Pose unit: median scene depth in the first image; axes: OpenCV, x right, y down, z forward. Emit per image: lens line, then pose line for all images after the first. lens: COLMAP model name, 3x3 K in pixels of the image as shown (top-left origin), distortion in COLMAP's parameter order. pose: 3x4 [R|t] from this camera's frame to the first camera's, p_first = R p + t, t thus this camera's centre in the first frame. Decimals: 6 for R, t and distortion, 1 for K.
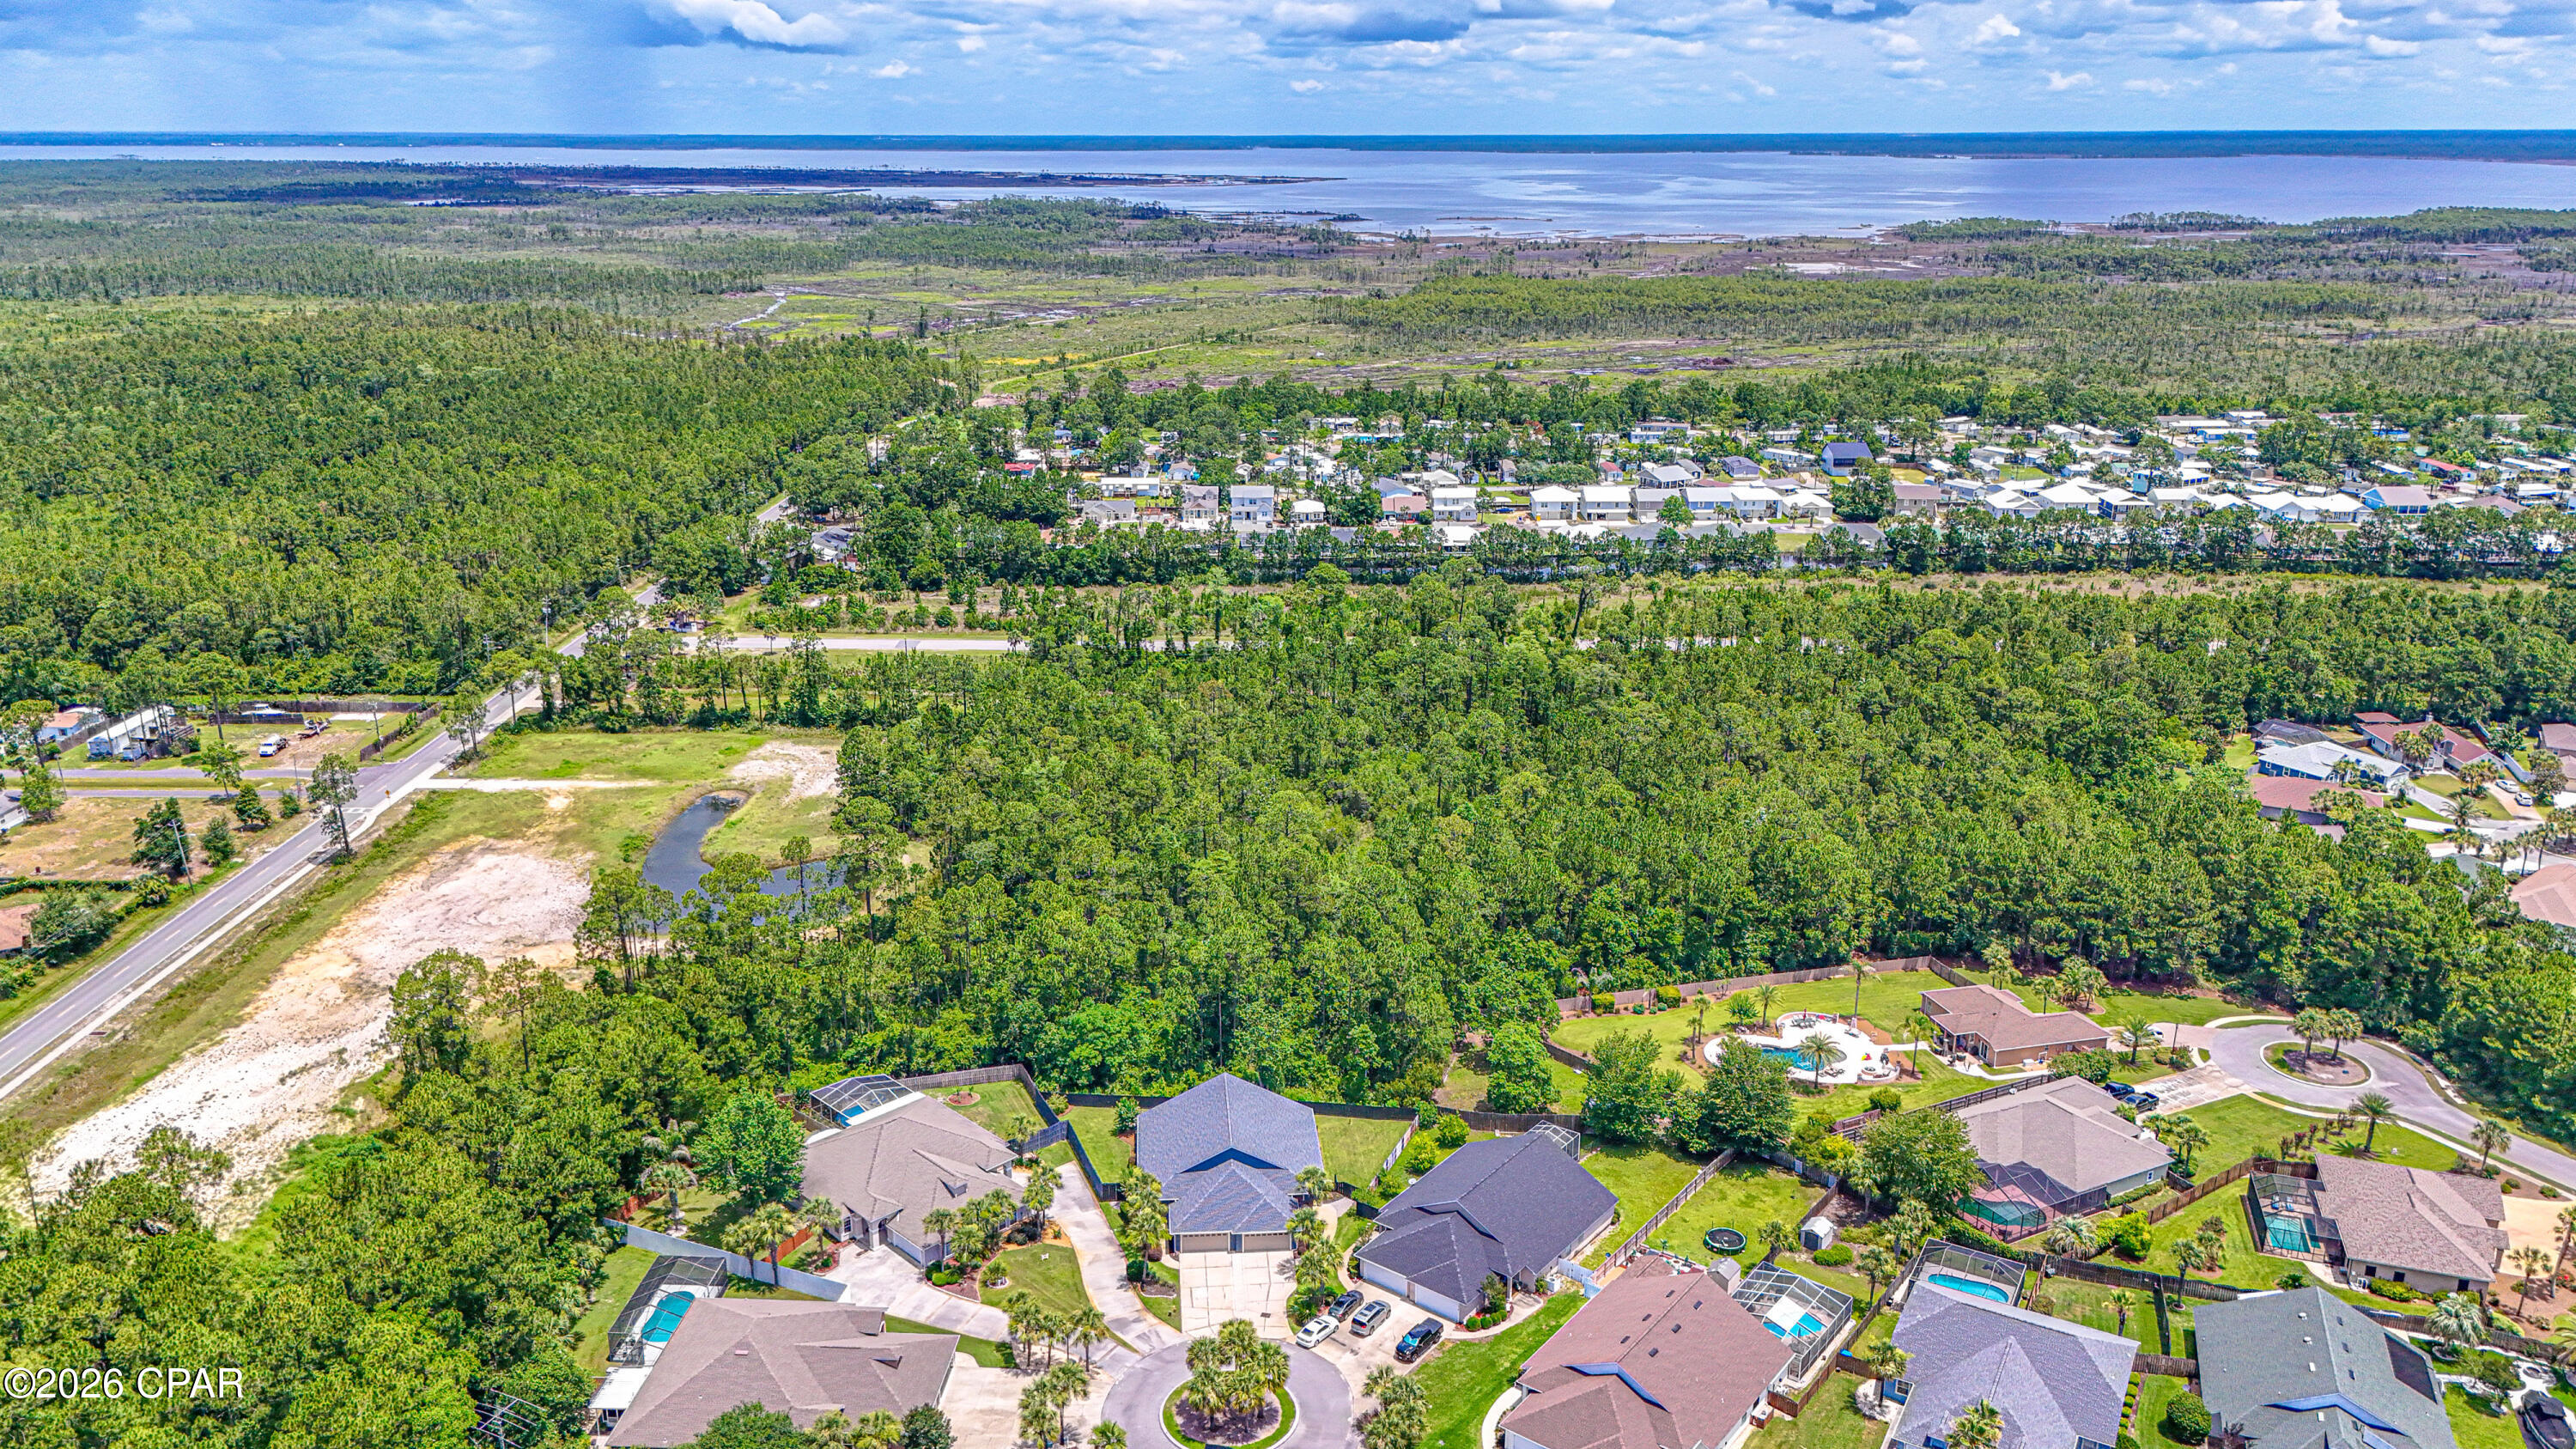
lens RADIAL K [[1986.0, 0, 1291.2], [0, 1986.0, 718.8], [0, 0, 1]] dist [0.000531, -0.009459]
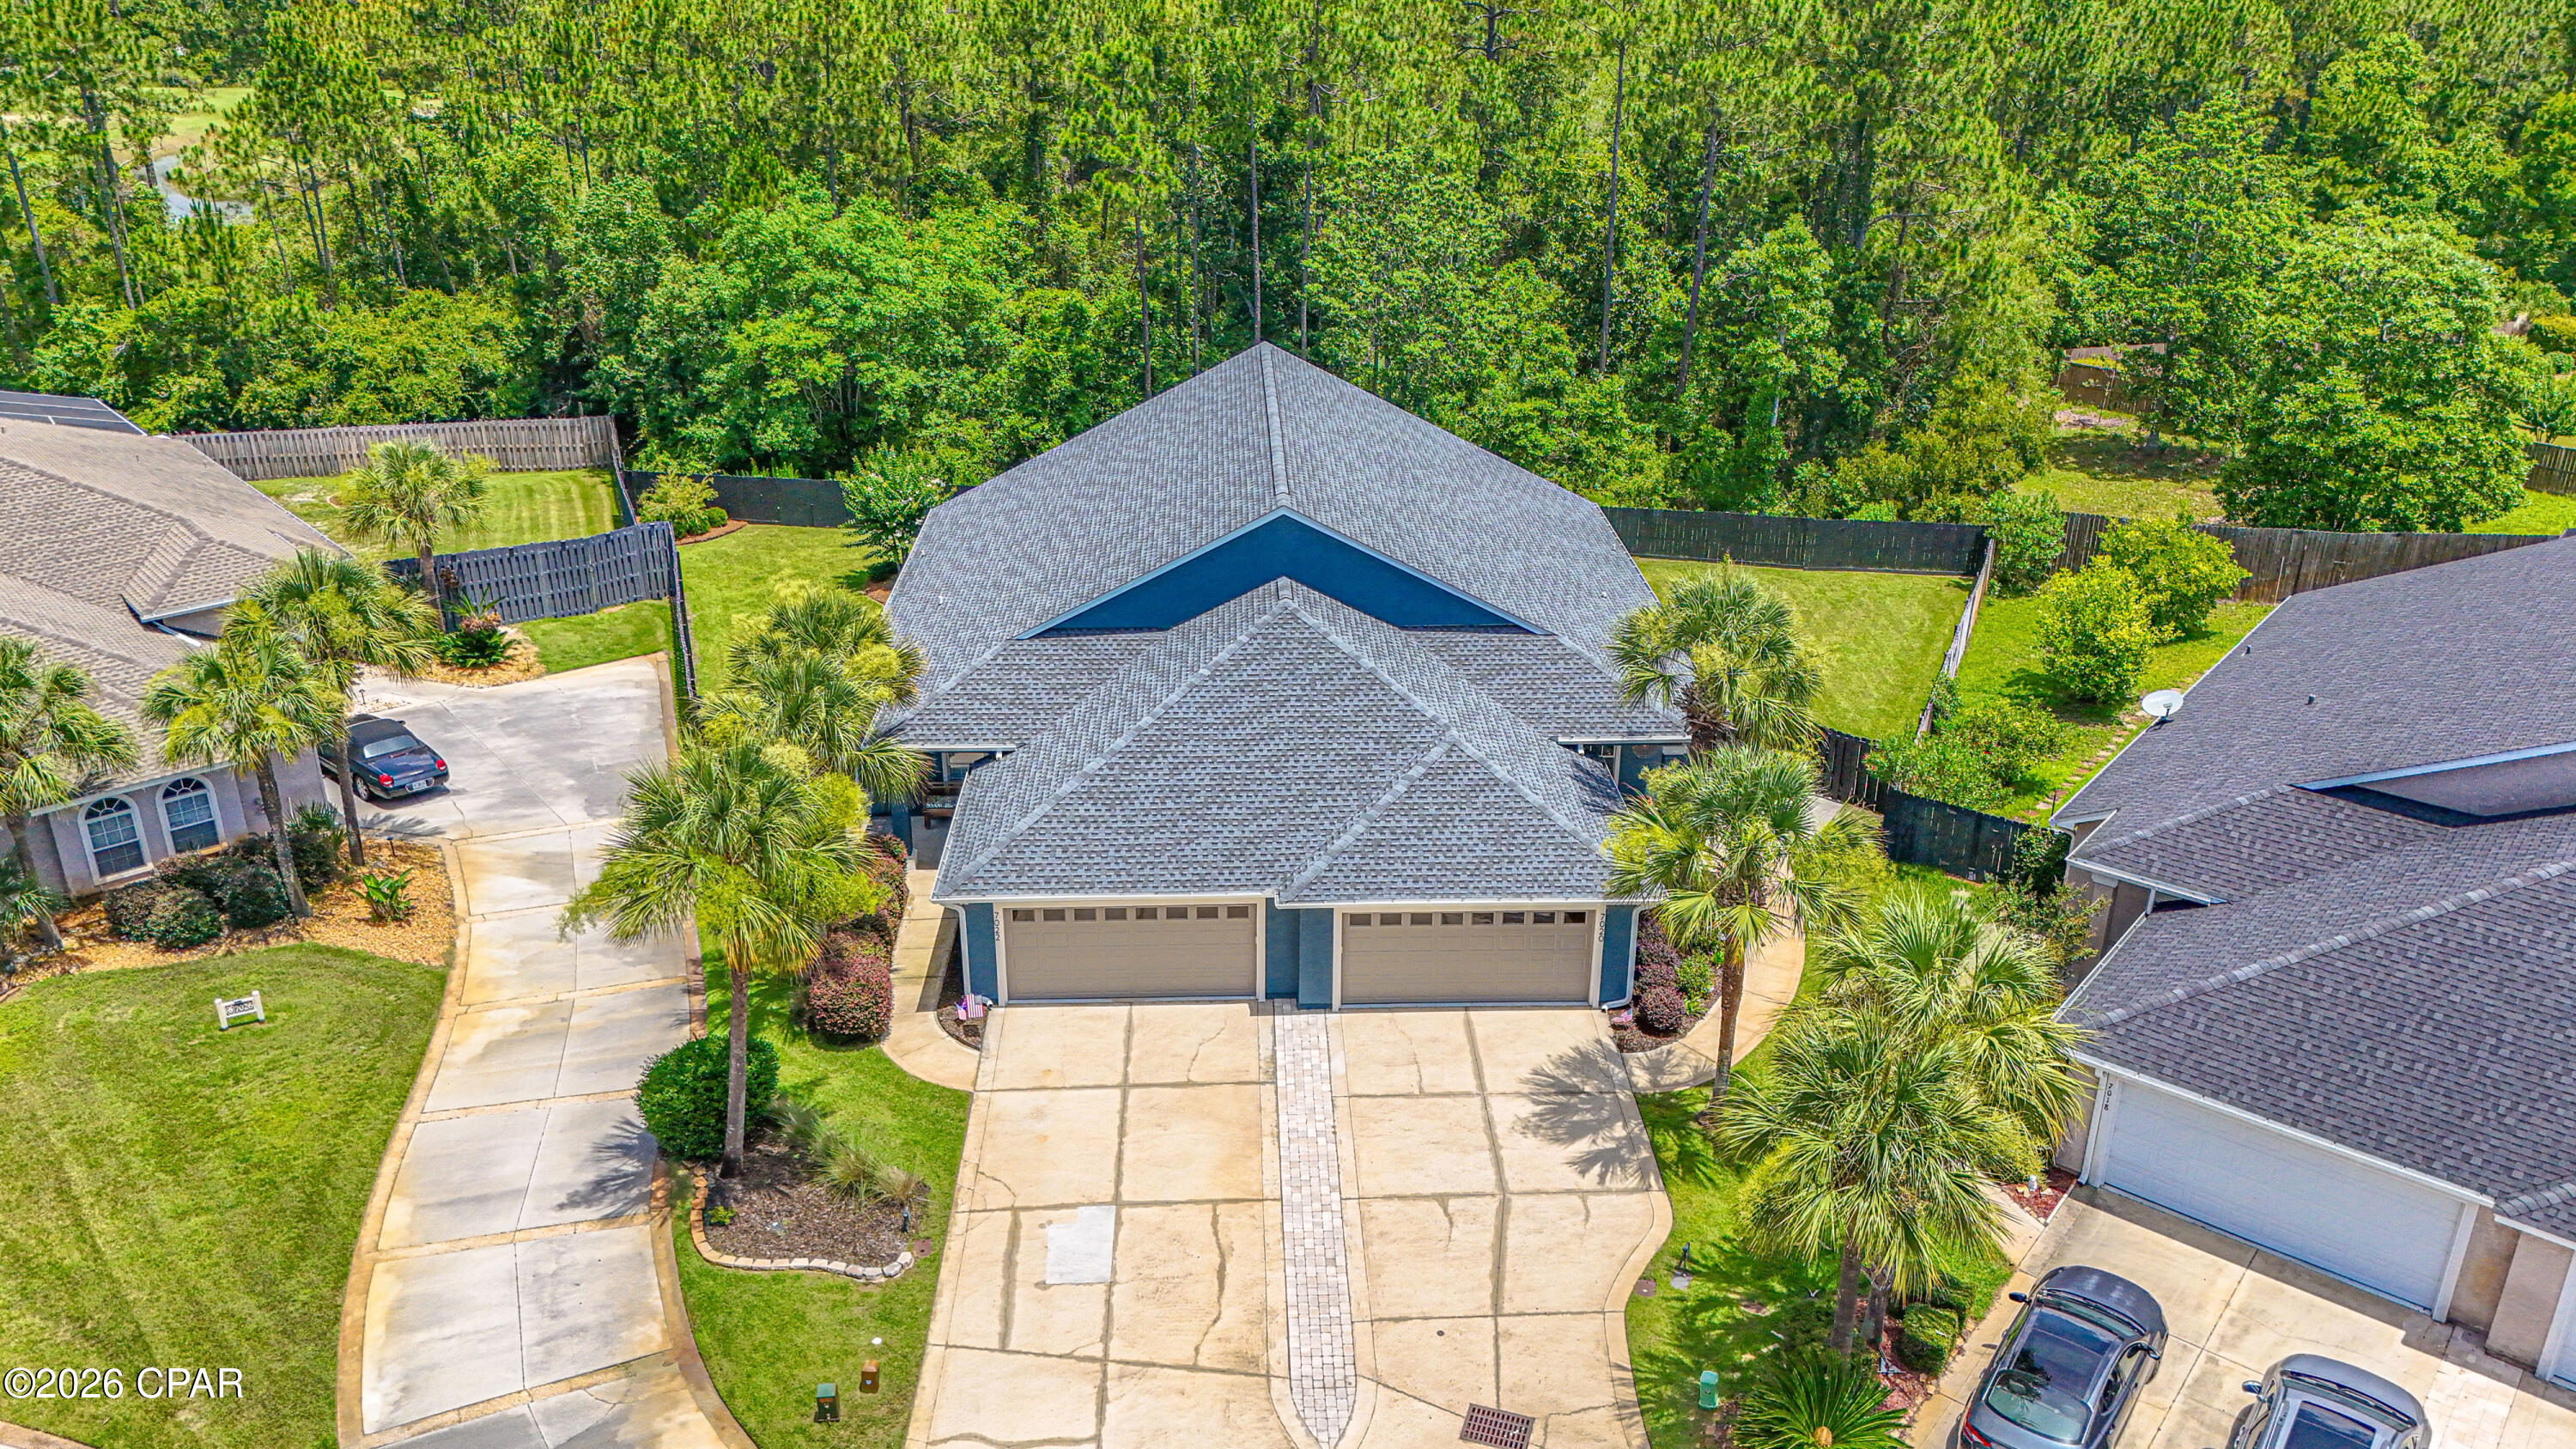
lens RADIAL K [[1986.0, 0, 1285.4], [0, 1986.0, 731.0], [0, 0, 1]] dist [0.000531, -0.009459]
pose [[0.999201, 0.019601, -0.034844, -0.022793], [-0.015922, 0.994566, 0.102888, 0.221272], [0.036671, -0.102251, 0.994083, 0.810300]]
